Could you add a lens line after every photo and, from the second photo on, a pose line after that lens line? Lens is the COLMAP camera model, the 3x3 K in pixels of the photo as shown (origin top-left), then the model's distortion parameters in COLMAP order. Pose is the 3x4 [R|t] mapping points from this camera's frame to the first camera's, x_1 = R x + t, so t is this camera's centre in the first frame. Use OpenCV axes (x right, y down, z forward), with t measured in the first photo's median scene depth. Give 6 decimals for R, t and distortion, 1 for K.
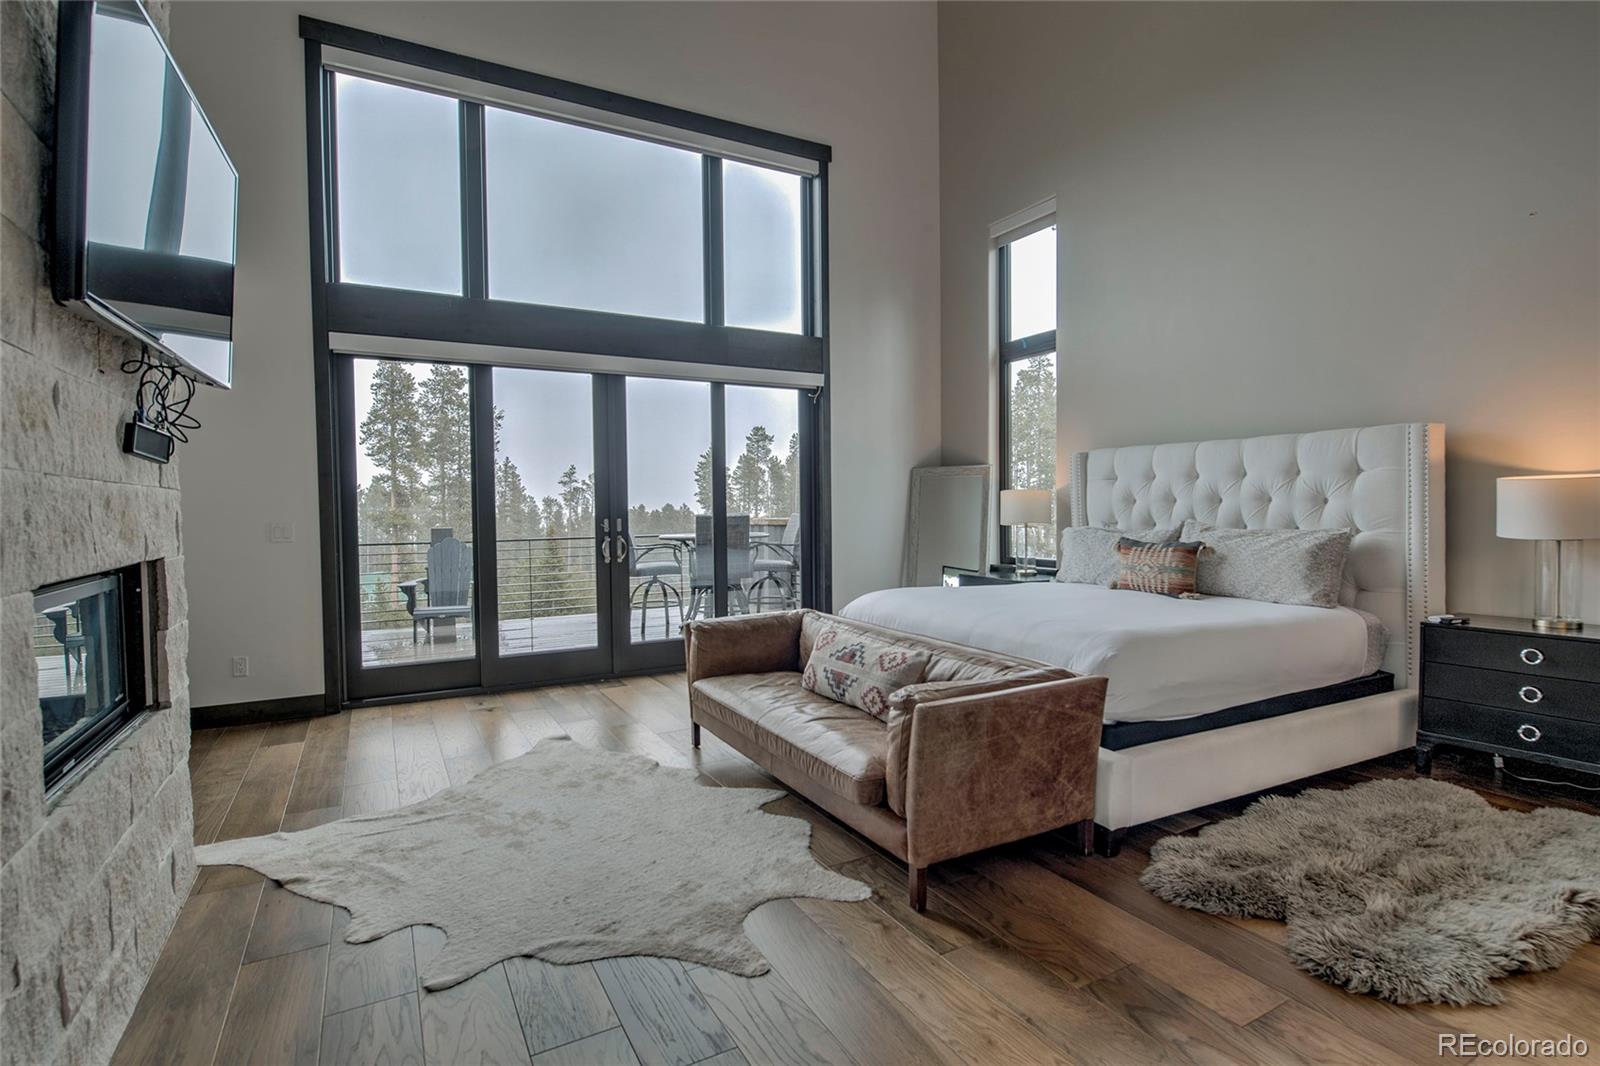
lens RADIAL K [[770.3, 0, 797.8], [0, 770.3, 530.0], [0, 0, 1]] dist [-0.000626, -0.000125]
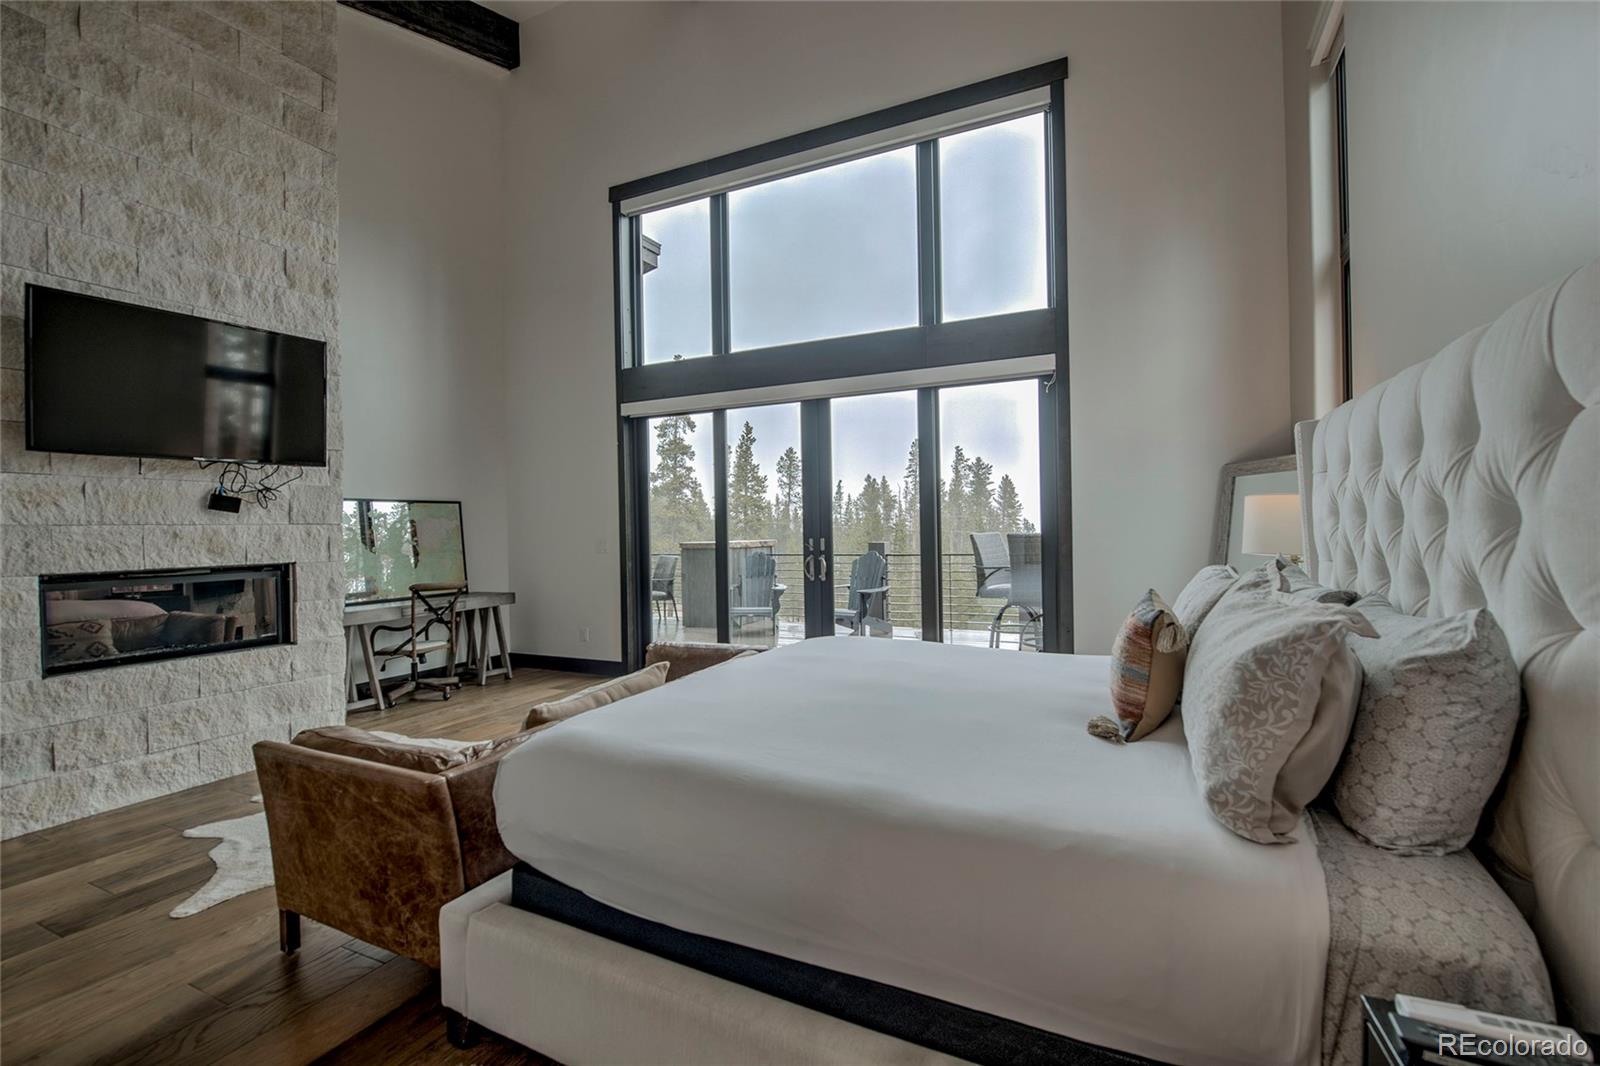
lens RADIAL K [[718.5, 0, 800.0], [0, 718.5, 533.0], [0, 0, 1]] dist [0.000470, -0.007213]
pose [[0.582856, 0.005980, -0.812553, 0.467746], [-0.013320, 0.999909, -0.002196, -0.016839], [0.812466, 0.012103, 0.582883, 0.366280]]
